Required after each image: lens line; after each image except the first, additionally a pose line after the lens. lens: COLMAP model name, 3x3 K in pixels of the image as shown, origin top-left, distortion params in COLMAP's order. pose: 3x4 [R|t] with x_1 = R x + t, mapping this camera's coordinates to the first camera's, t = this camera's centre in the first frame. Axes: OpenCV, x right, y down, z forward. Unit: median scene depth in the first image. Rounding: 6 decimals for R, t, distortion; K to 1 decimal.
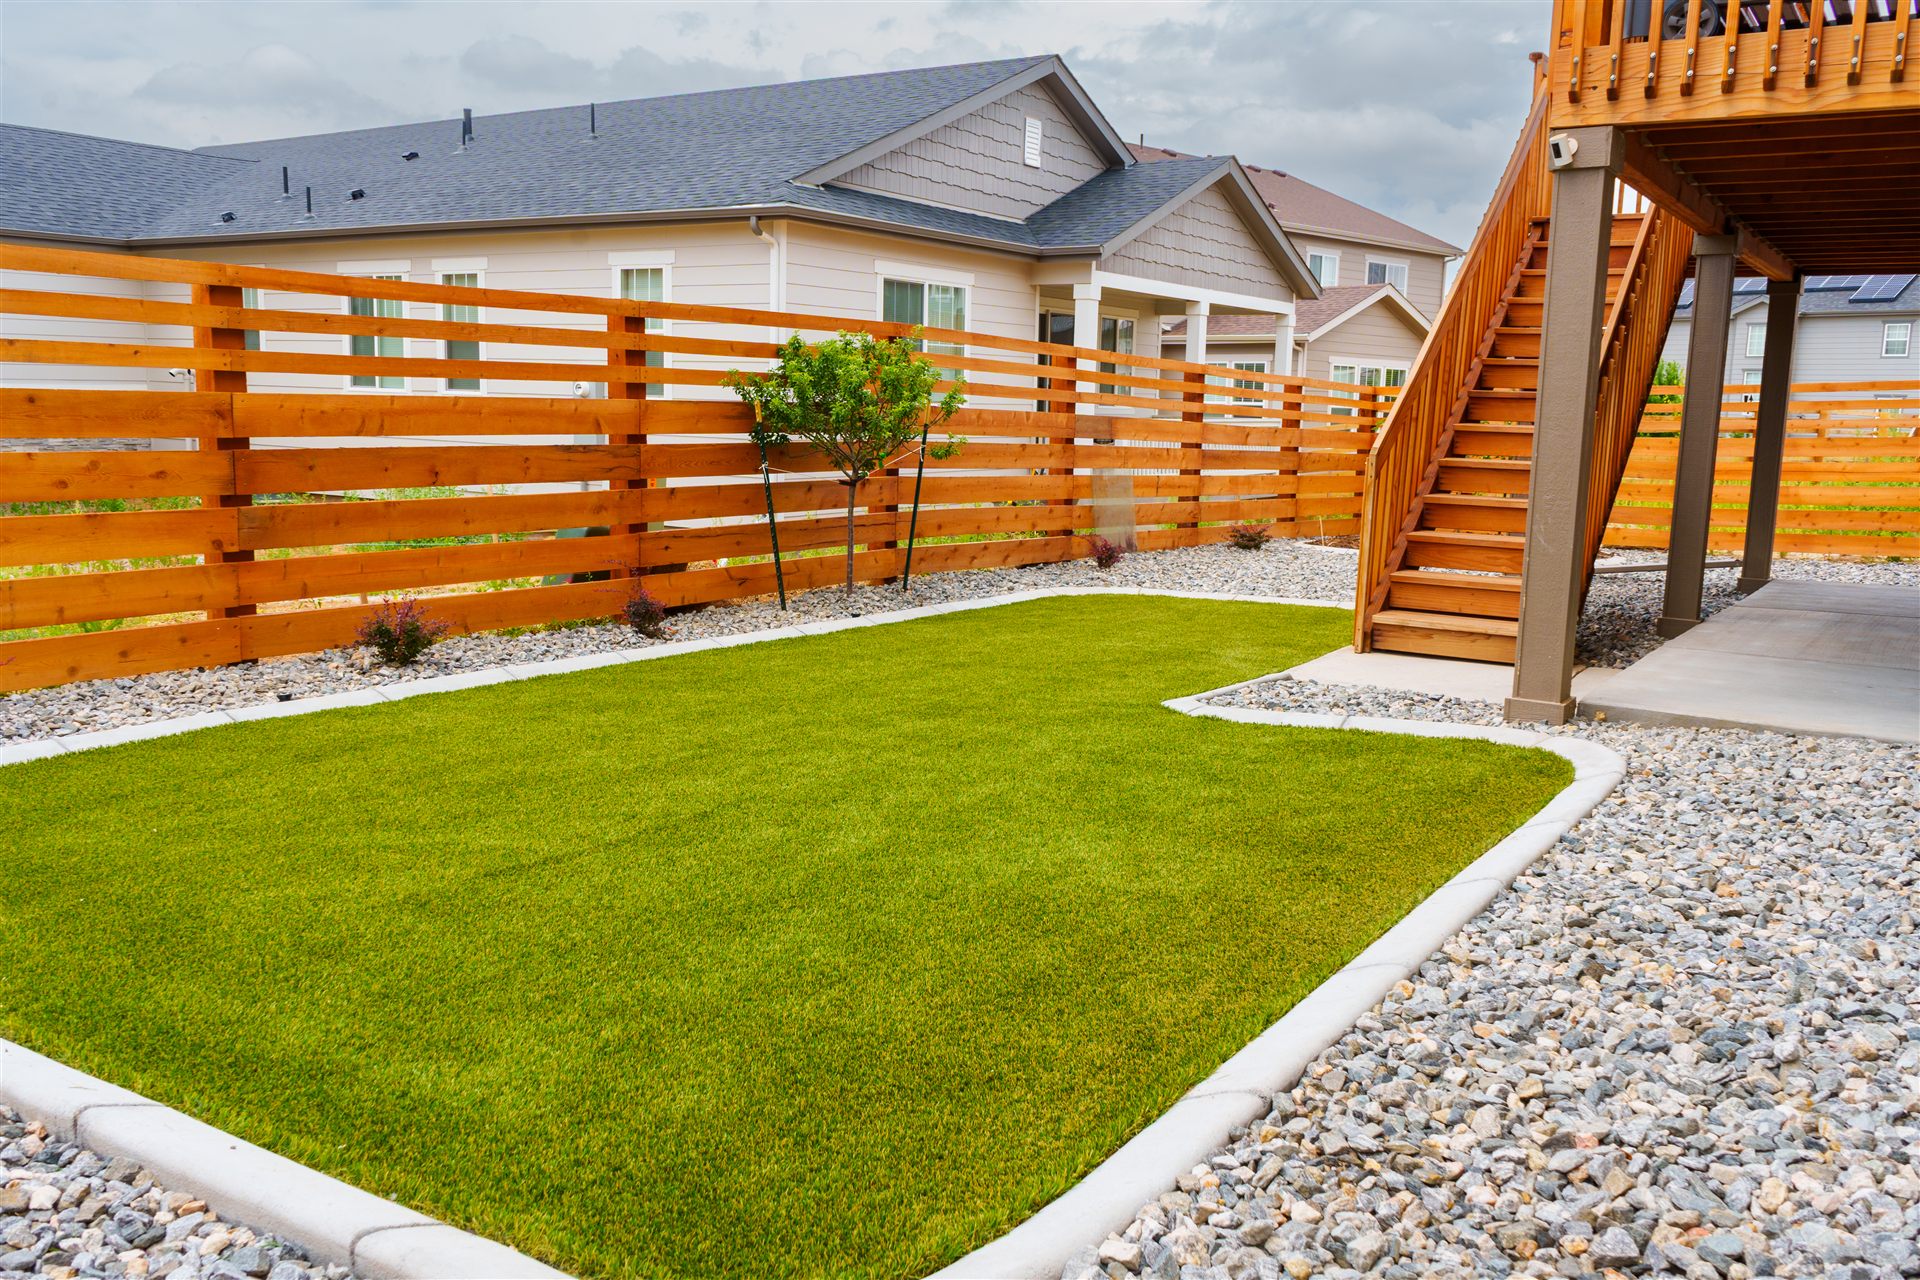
lens RADIAL K [[1632.5, 0, 958.0], [0, 1632.5, 640.8], [0, 0, 1]] dist [-0.003525, -0.008173]
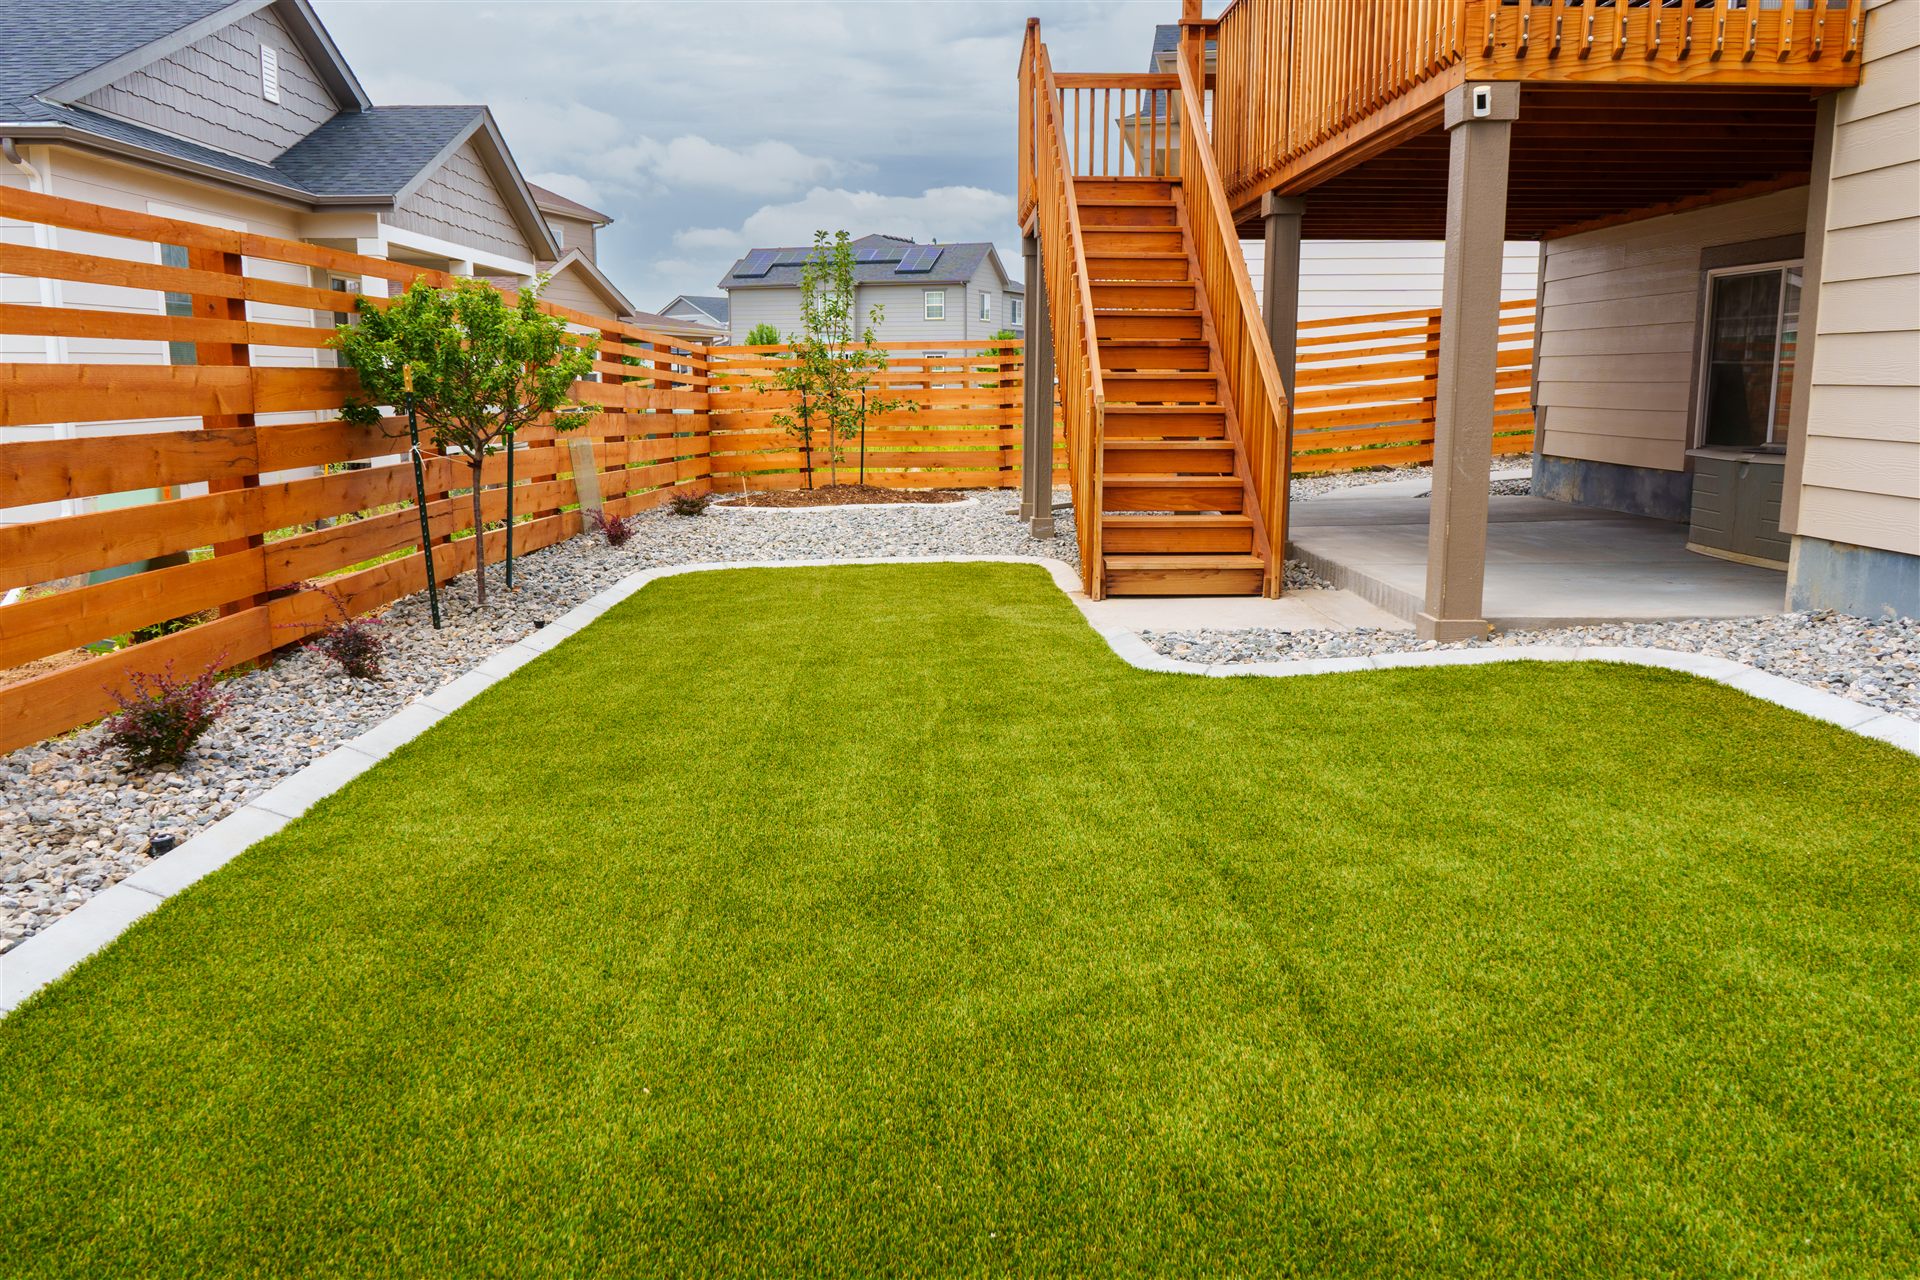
lens RADIAL K [[1563.0, 0, 973.0], [0, 1563.0, 640.6], [0, 0, 1]] dist [-0.011267, 0.006392]
pose [[0.818061, -0.121120, 0.562234, -0.168869], [0.106346, 0.992572, 0.059091, -0.015496], [-0.565215, 0.011451, 0.824864, 0.115049]]
